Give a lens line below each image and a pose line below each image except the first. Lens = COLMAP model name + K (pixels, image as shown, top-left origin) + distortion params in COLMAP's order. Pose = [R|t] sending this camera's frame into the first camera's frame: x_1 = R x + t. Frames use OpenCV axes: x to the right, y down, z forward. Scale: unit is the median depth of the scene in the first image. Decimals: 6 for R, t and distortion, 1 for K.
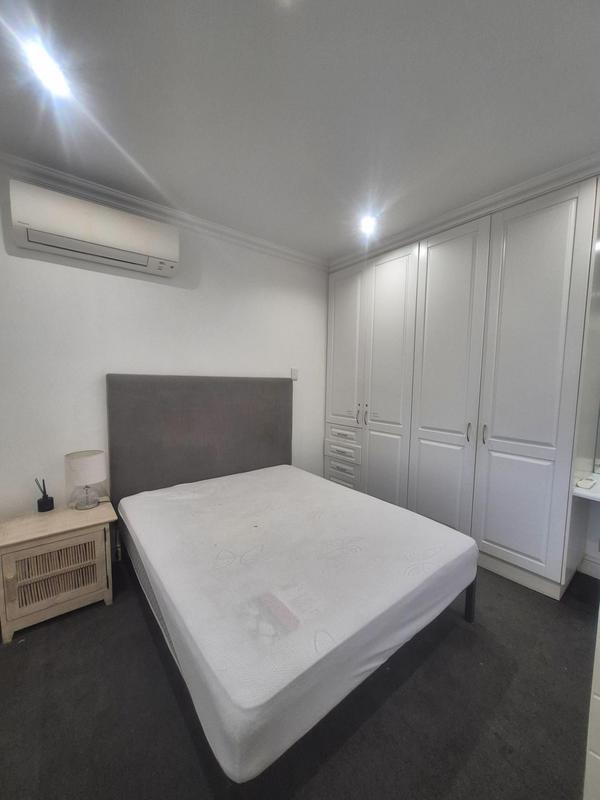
lens RADIAL K [[314.7, 0, 301.4], [0, 314.7, 403.5], [0, 0, 1]] dist [0.000232, -0.000859]
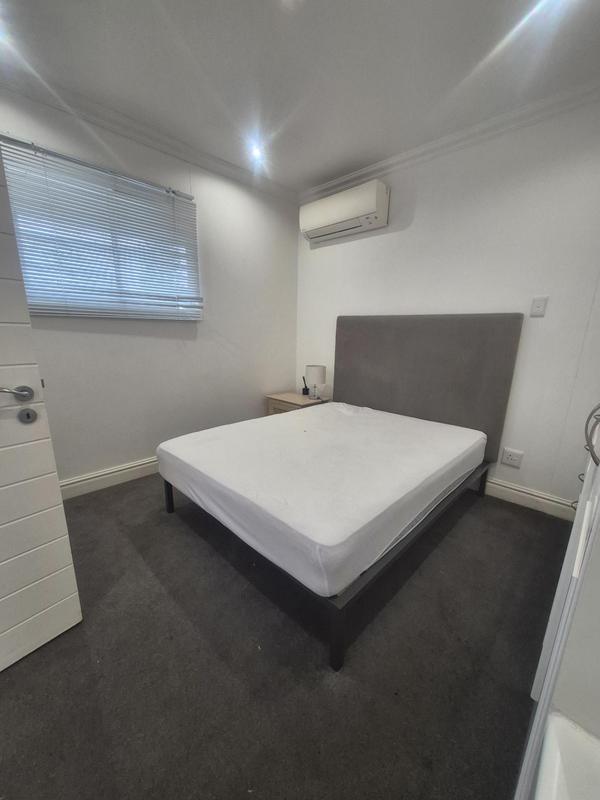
lens RADIAL K [[314.7, 0, 301.4], [0, 314.7, 398.3], [0, 0, 1]] dist [0.000232, -0.000859]
pose [[0.139398, 0.202765, -0.969255, 0.833880], [-0.089219, 0.977402, 0.191638, 0.013989], [0.986209, 0.059762, 0.154339, 0.621549]]
